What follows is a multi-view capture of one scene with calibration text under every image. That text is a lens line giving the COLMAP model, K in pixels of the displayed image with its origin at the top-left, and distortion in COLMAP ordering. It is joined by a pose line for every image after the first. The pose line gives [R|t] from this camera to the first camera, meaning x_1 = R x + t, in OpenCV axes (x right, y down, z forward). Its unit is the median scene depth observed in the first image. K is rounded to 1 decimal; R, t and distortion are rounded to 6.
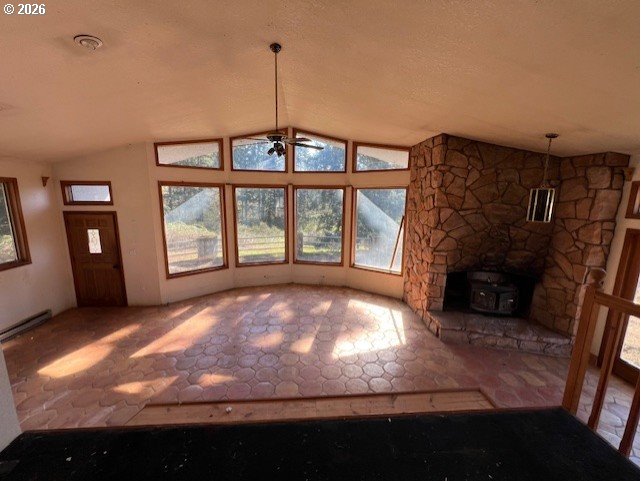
lens RADIAL K [[253.0, 0, 320.9], [0, 253.0, 238.7], [0, 0, 1]] dist [0.002134, 0.000196]
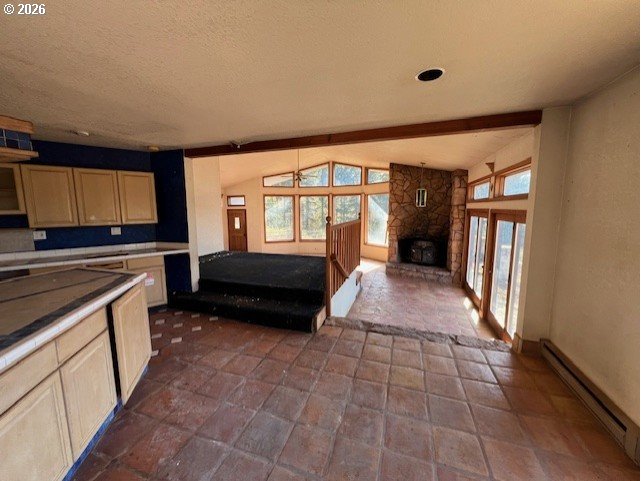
lens RADIAL K [[253.0, 0, 319.6], [0, 253.0, 240.4], [0, 0, 1]] dist [0.002134, 0.000196]
pose [[0.924384, 0.032290, -0.380095, 0.577912], [-0.050307, 0.998027, -0.037561, 0.203227], [0.378132, 0.053842, 0.924185, -0.717035]]
